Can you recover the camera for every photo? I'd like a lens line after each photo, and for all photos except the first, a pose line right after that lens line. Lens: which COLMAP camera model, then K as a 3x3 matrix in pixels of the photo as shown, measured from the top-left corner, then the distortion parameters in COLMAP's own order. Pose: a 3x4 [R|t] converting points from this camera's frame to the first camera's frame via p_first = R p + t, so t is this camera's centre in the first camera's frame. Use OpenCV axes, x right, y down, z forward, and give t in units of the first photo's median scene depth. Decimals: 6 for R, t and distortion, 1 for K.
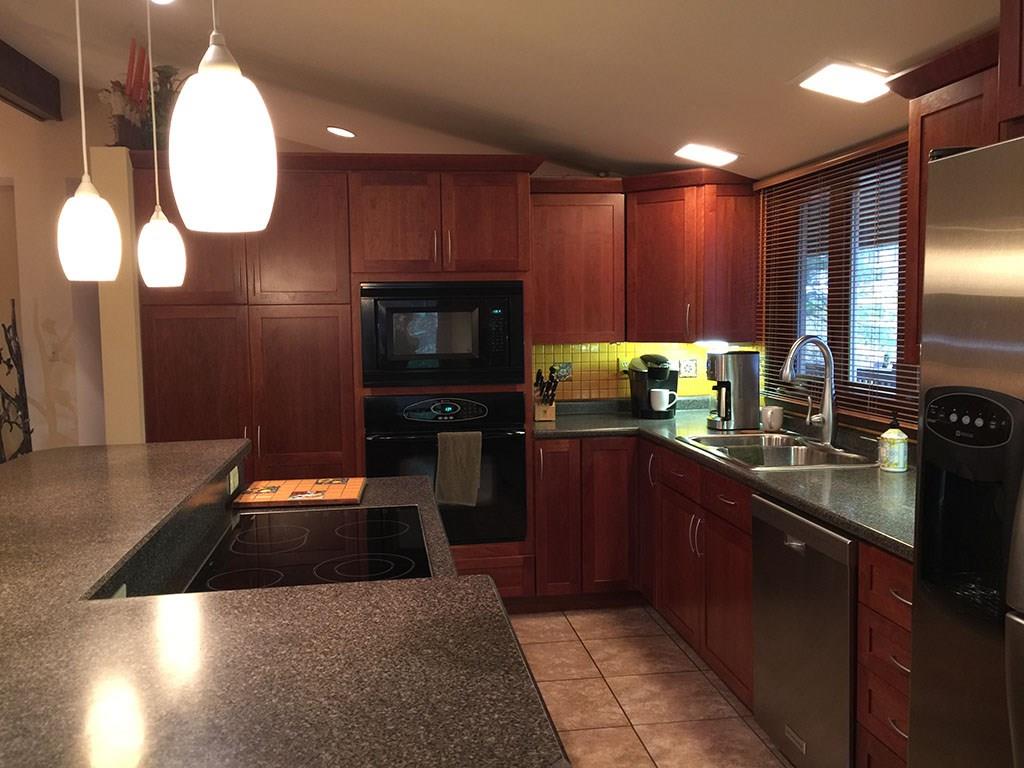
lens RADIAL K [[873.3, 0, 503.6], [0, 873.3, 377.0], [0, 0, 1]] dist [0.081182, -0.097840]
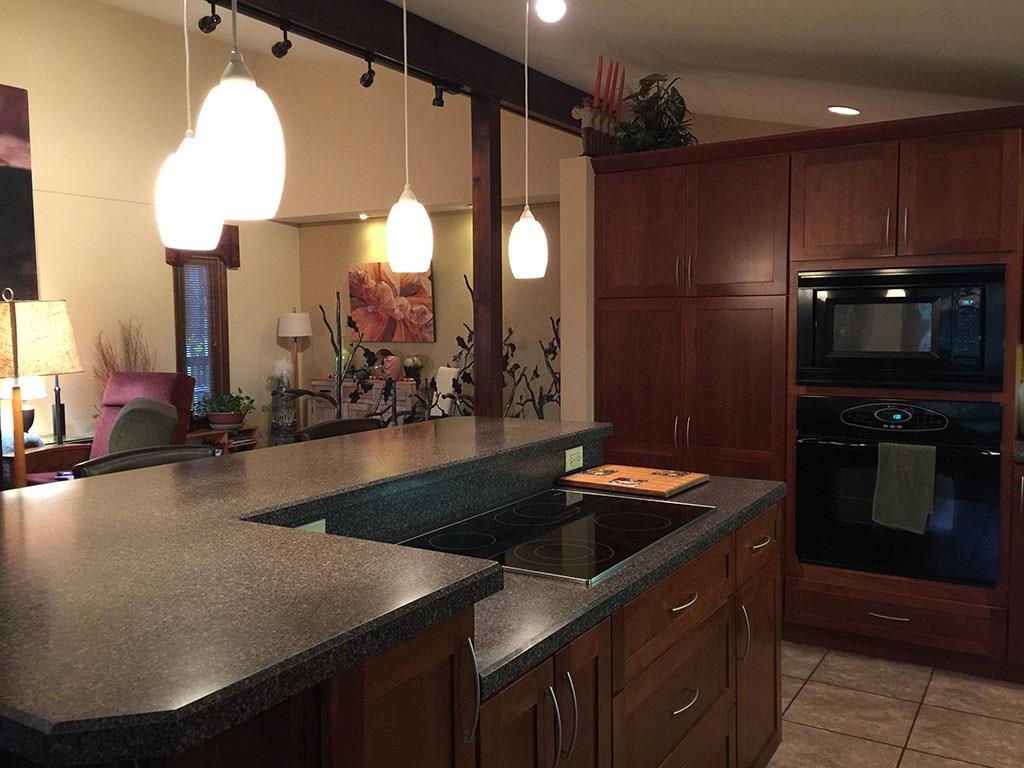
lens RADIAL K [[873.3, 0, 503.6], [0, 873.3, 377.0], [0, 0, 1]] dist [0.081182, -0.097840]
pose [[0.760686, 0.052187, -0.647019, 0.204520], [-0.051384, 0.998476, 0.020124, 0.000587], [0.647084, 0.017938, 0.762208, 0.090606]]
